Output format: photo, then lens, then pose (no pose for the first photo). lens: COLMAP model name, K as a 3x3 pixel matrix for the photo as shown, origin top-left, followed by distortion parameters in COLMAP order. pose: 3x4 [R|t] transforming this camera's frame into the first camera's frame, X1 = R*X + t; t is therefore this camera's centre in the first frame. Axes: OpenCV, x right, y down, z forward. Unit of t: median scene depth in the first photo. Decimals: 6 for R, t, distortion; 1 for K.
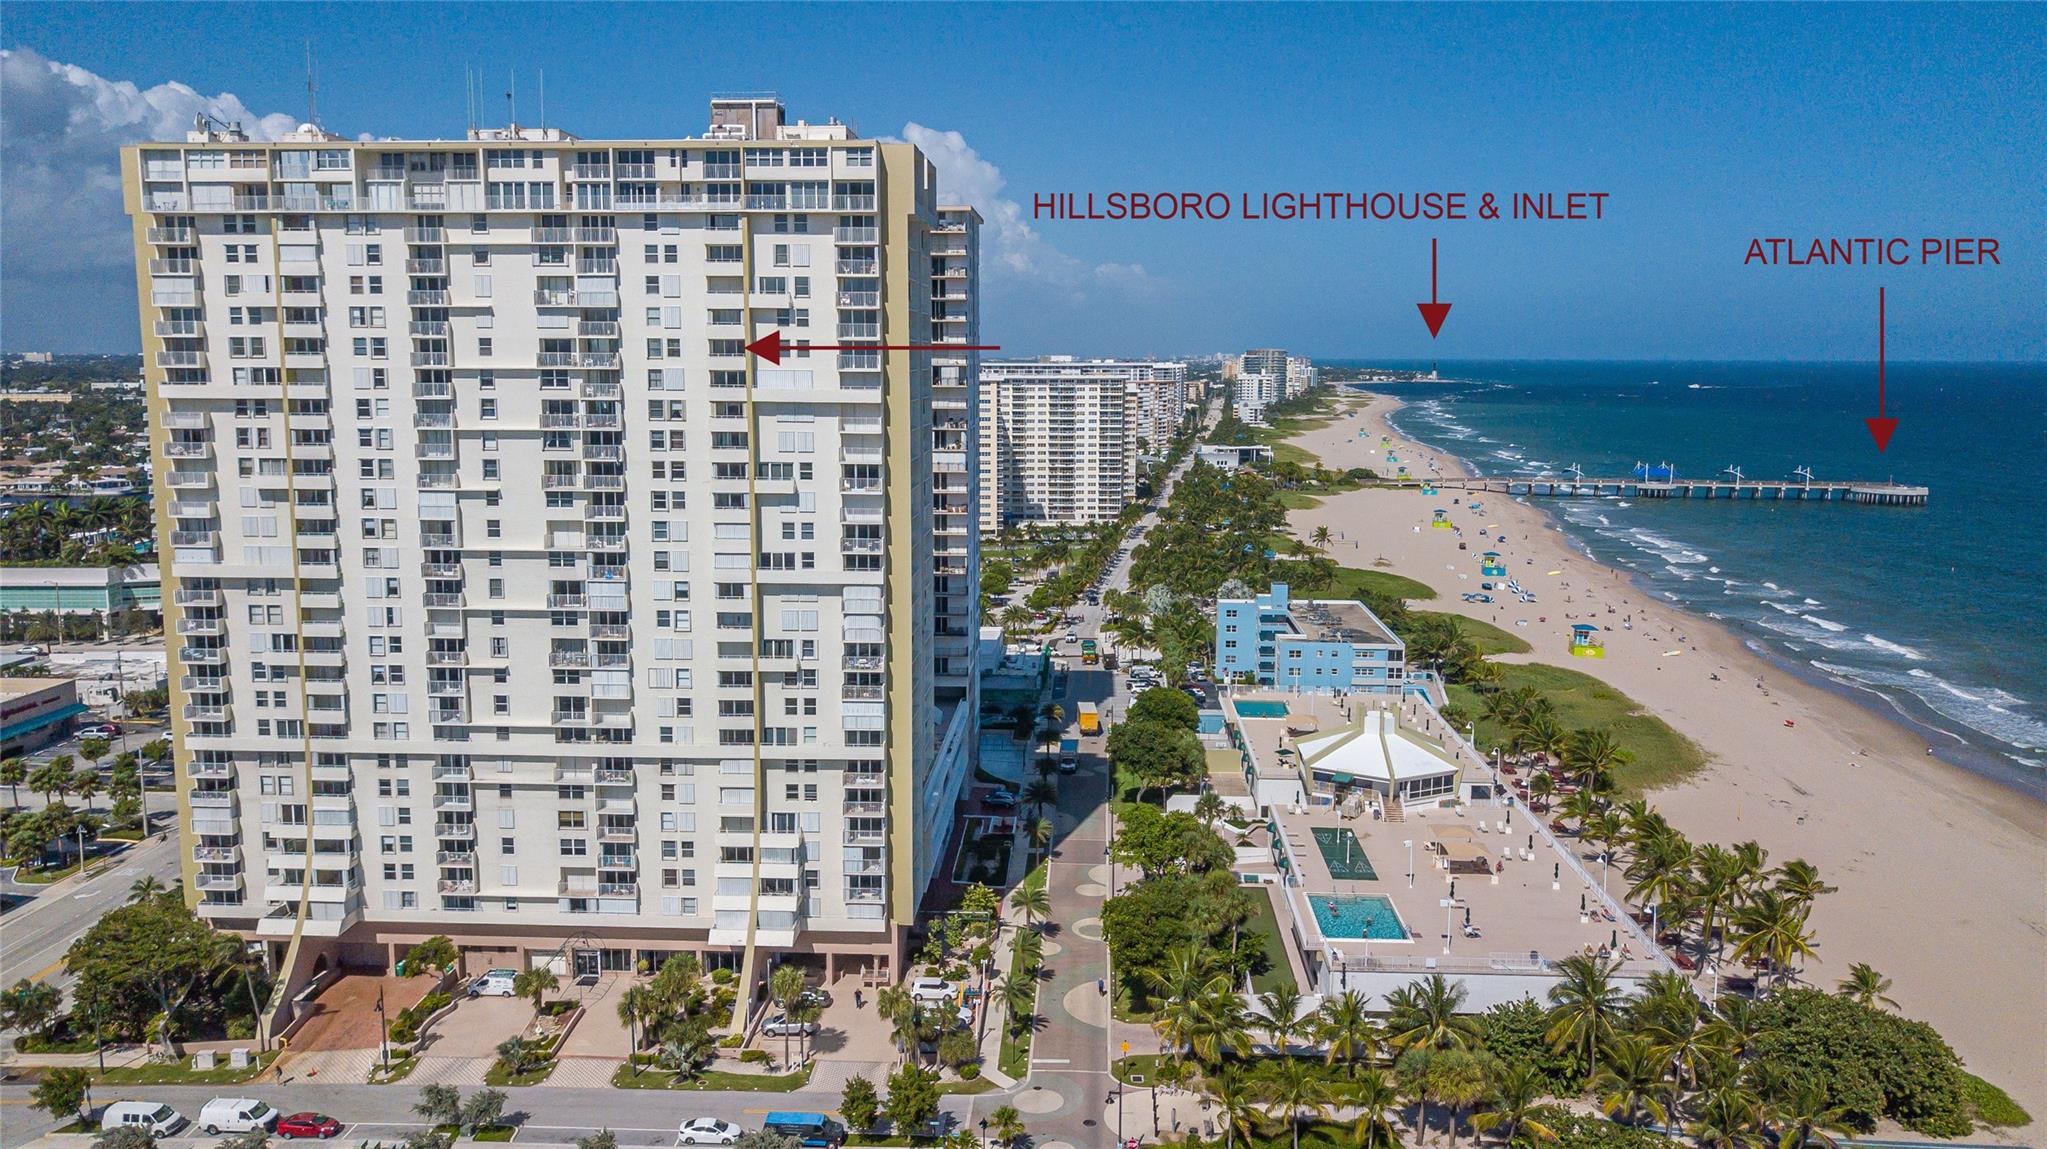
lens RADIAL K [[1566.3, 0, 1023.5], [0, 1566.3, 574.5], [0, 0, 1]] dist [0.007019, -0.002820]
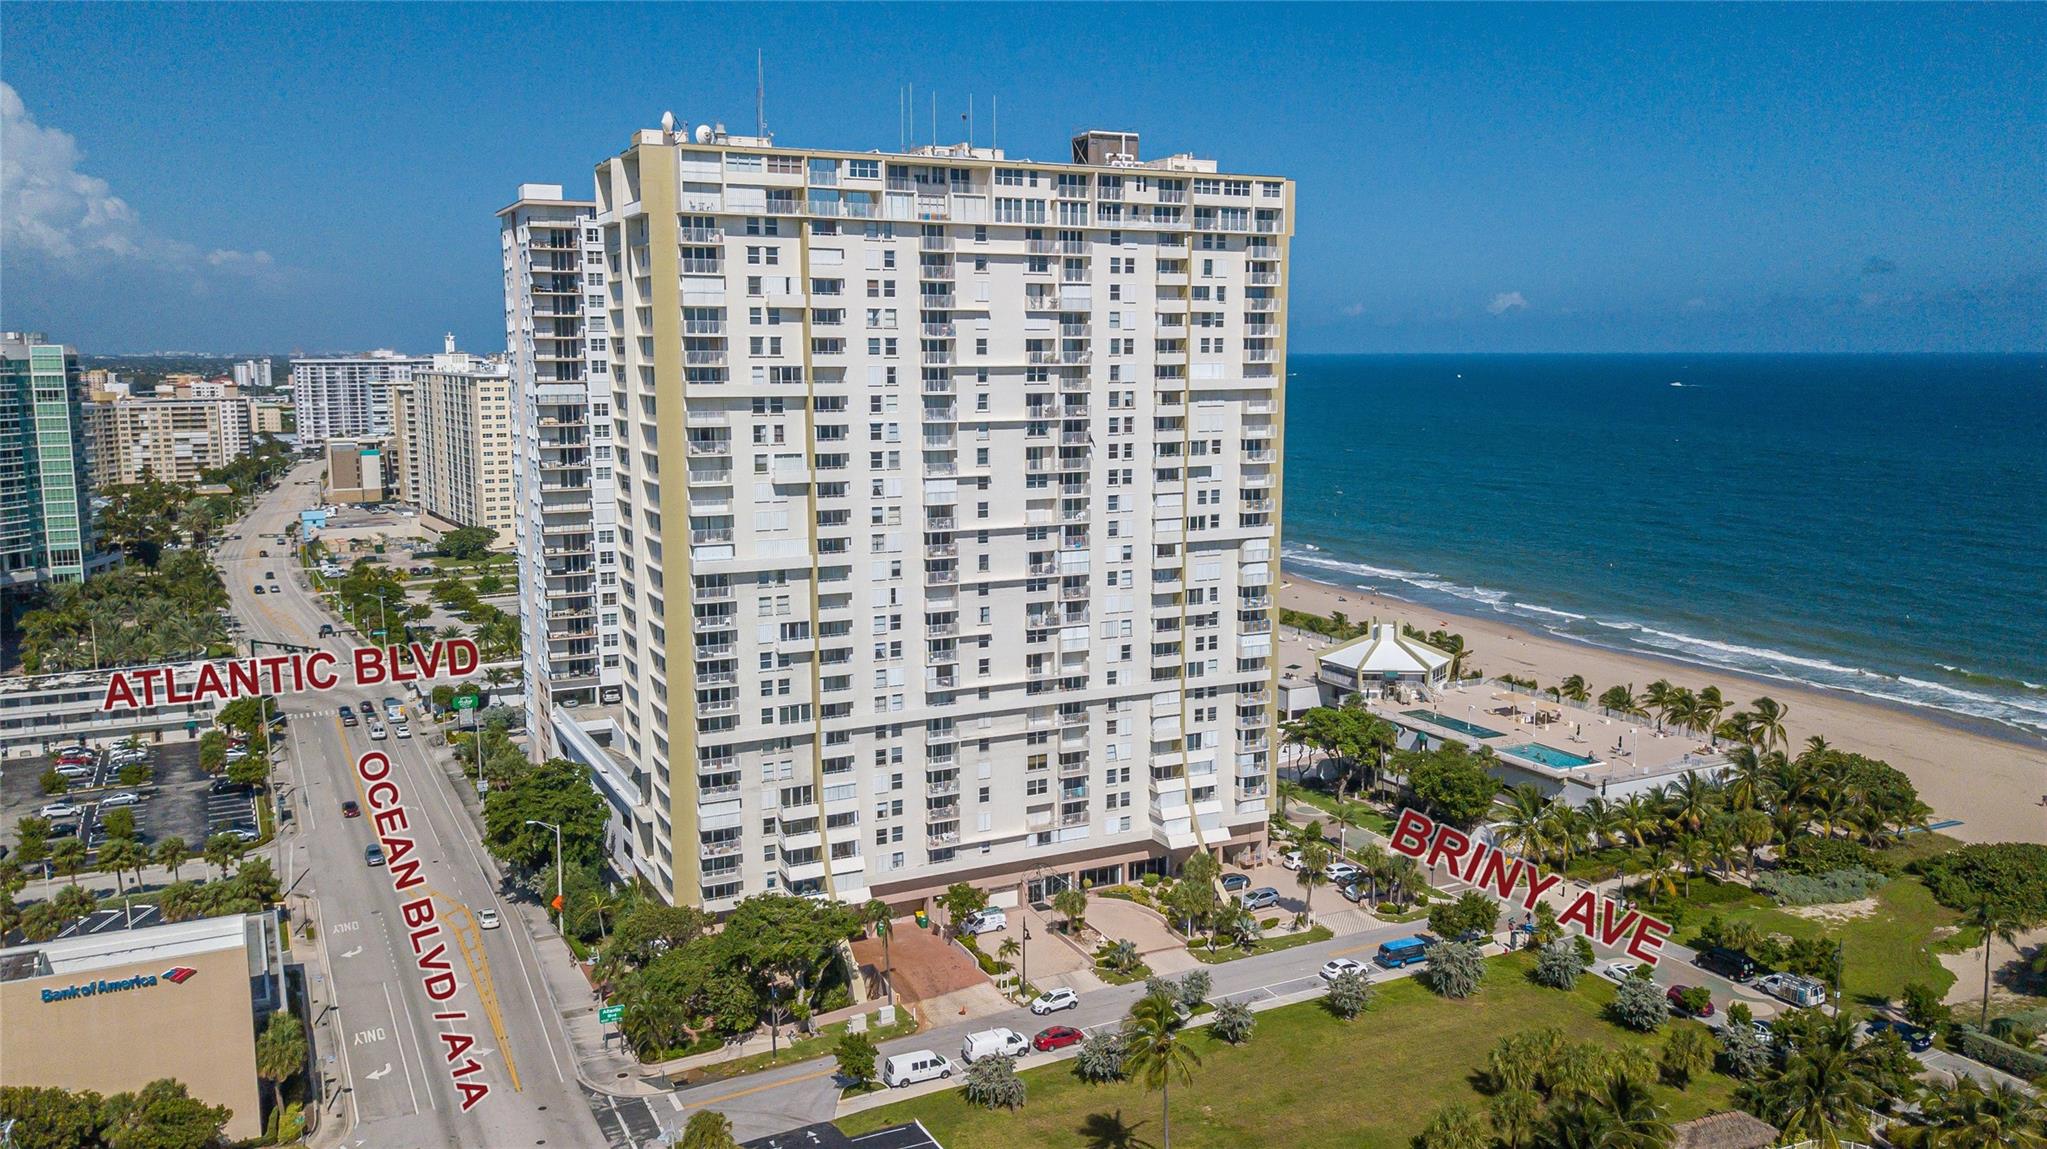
lens RADIAL K [[1534.8, 0, 1018.5], [0, 1534.8, 587.3], [0, 0, 1]] dist [0.130059, -0.002131]
pose [[0.868543, -0.080274, 0.489070, -0.857323], [0.077313, 0.996660, 0.026288, -0.000940], [-0.489547, 0.014980, 0.871848, 0.033056]]
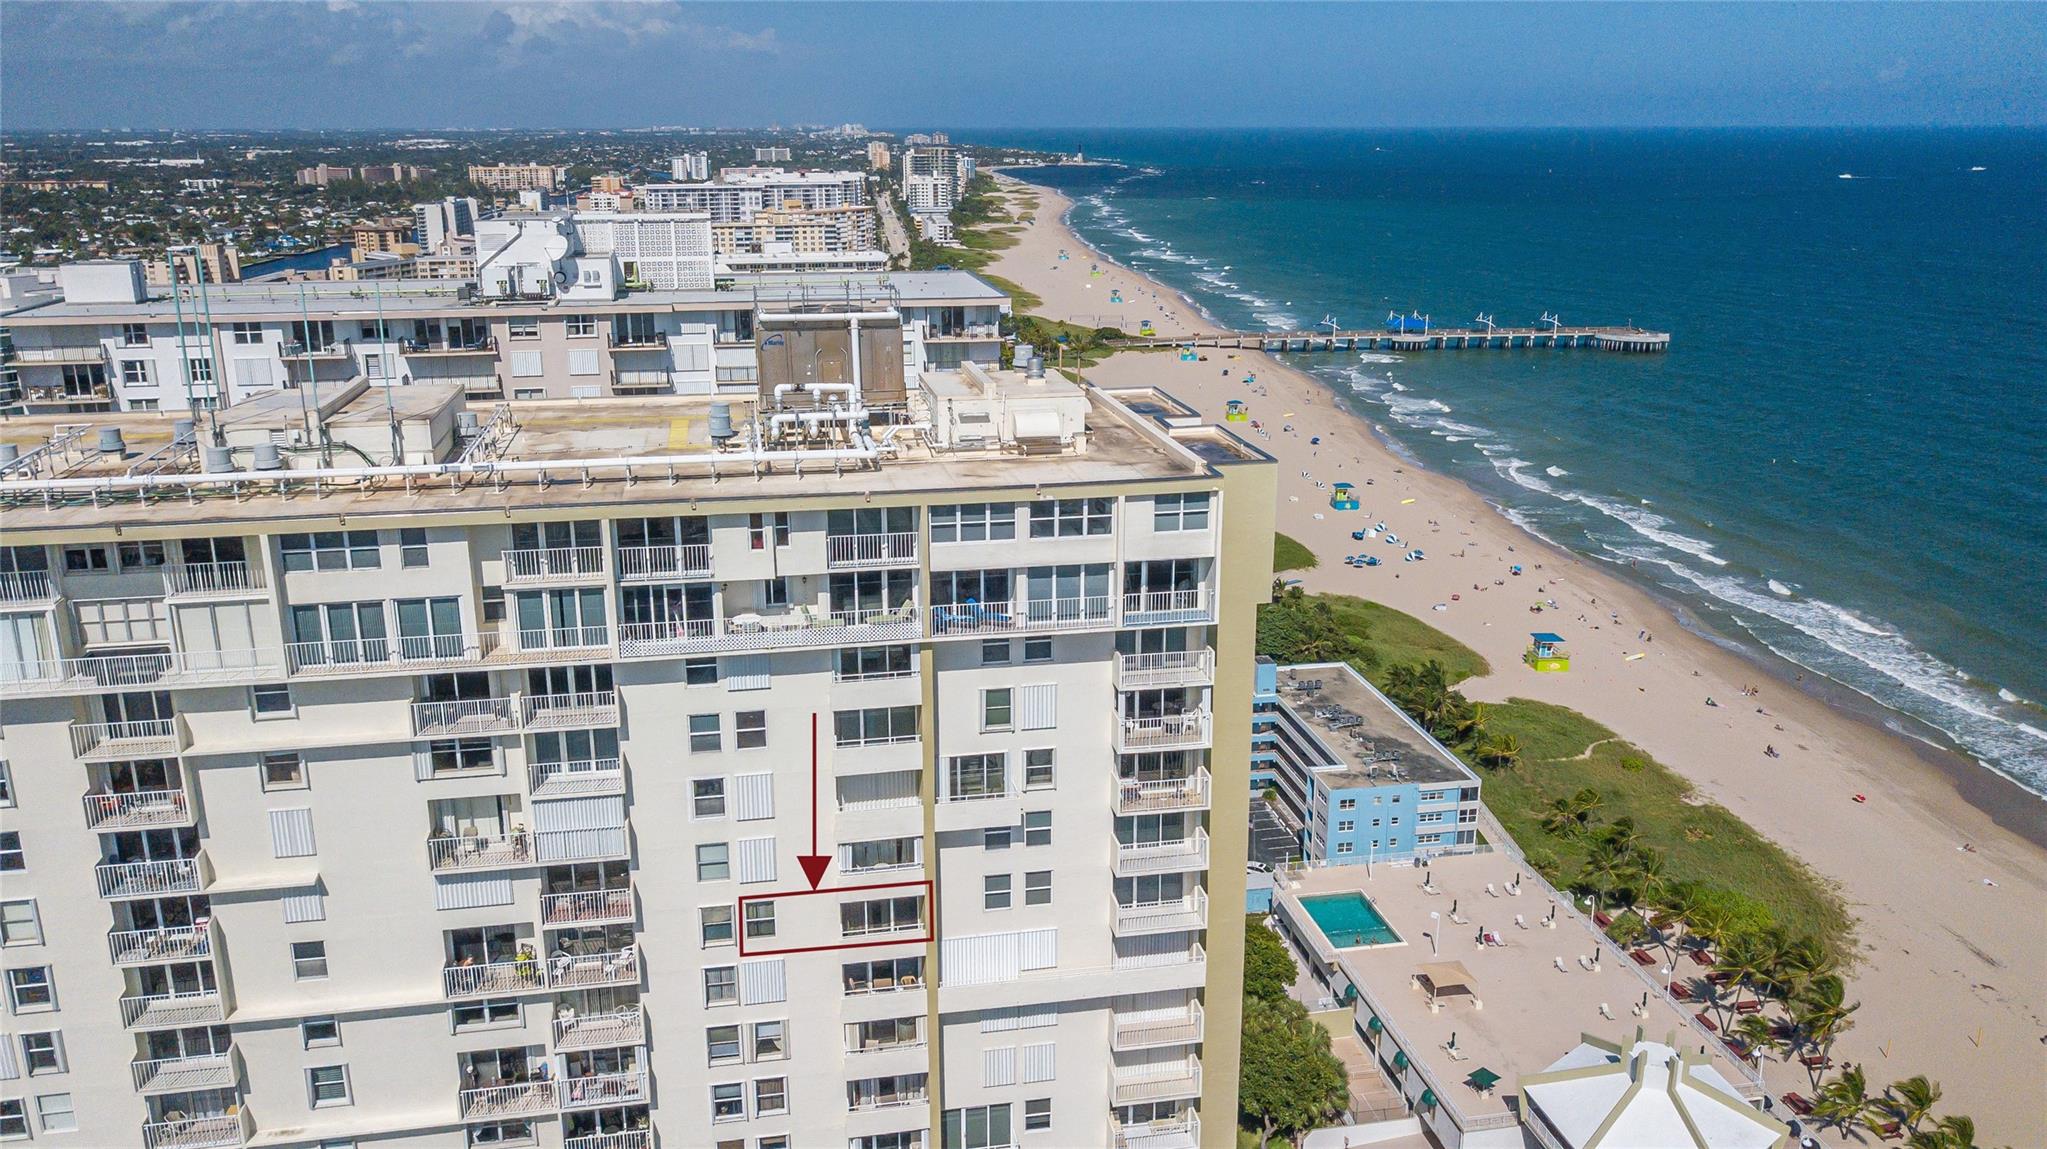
lens RADIAL K [[1566.3, 0, 1023.5], [0, 1566.3, 574.5], [0, 0, 1]] dist [0.007019, -0.002820]
pose [[0.972794, -0.070590, 0.220658, -0.236825], [0.039050, 0.988783, 0.144164, -0.299035], [-0.228359, -0.131625, 0.964638, 0.546619]]
